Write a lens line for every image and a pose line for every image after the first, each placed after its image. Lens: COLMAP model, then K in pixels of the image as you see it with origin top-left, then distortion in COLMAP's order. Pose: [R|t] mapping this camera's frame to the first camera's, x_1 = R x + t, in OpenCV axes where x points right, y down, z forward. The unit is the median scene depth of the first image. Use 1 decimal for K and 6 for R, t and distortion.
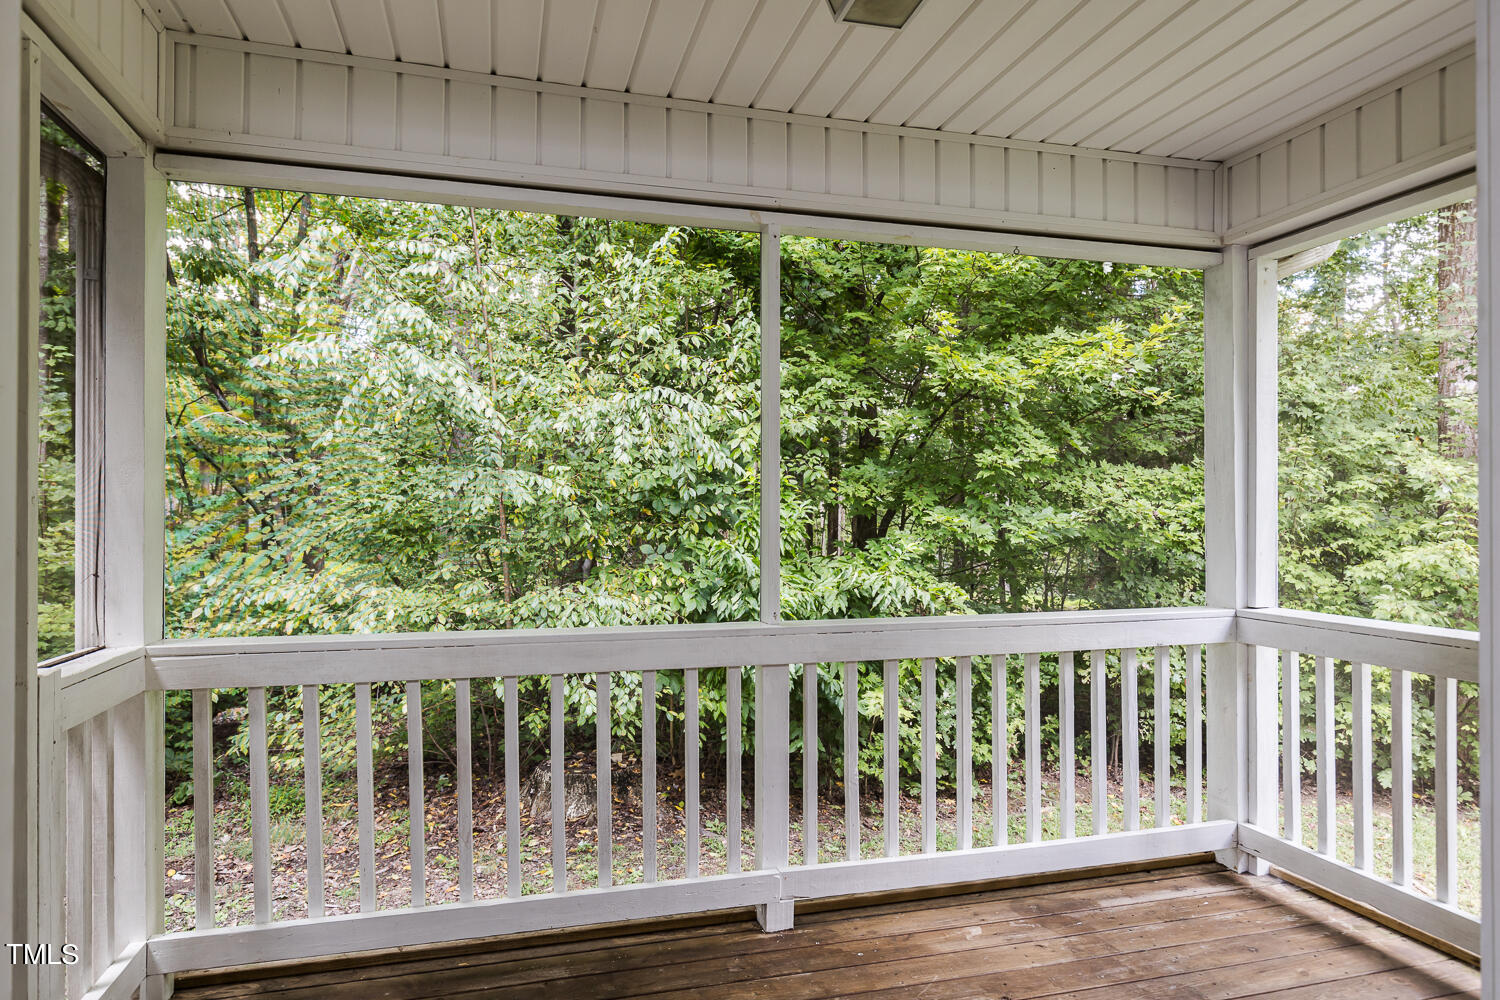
lens RADIAL K [[898.7, 0, 750.0], [0, 898.7, 500.0], [0, 0, 1]] dist [0.030282, 0.000188]
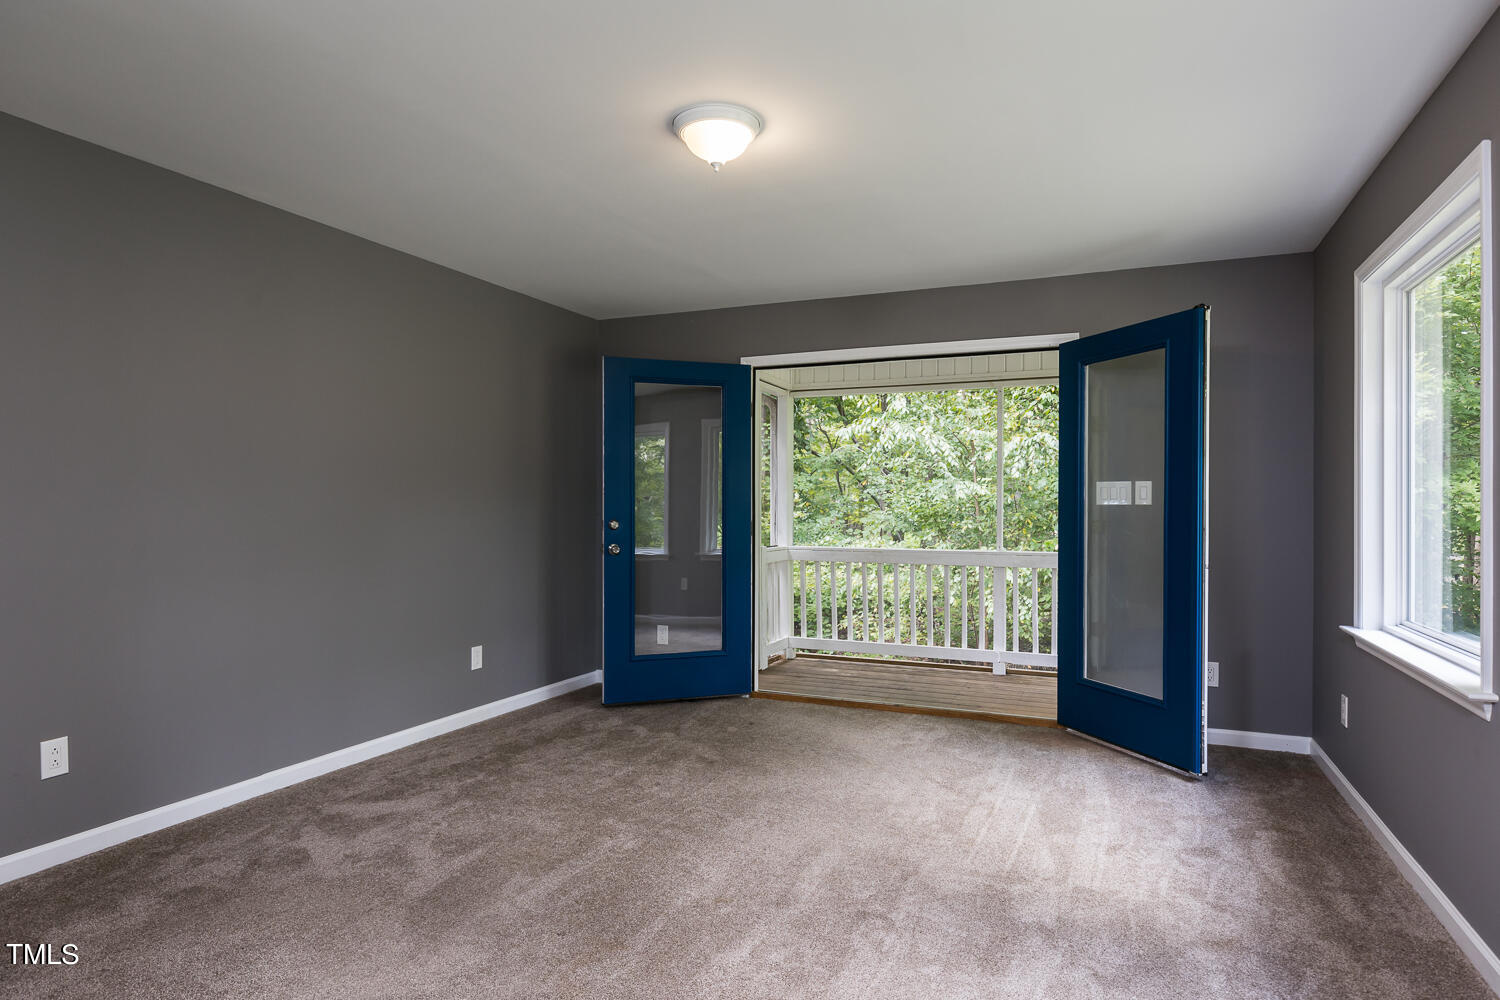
lens RADIAL K [[866.2, 0, 750.0], [0, 866.2, 500.0], [0, 0, 1]] dist [0.000010, -0.000008]
pose [[0.778732, 0.000212, -0.627356, 0.520685], [0.001237, 0.999997, 0.001873, 0.002250], [0.627355, -0.002234, 0.778730, -0.657616]]
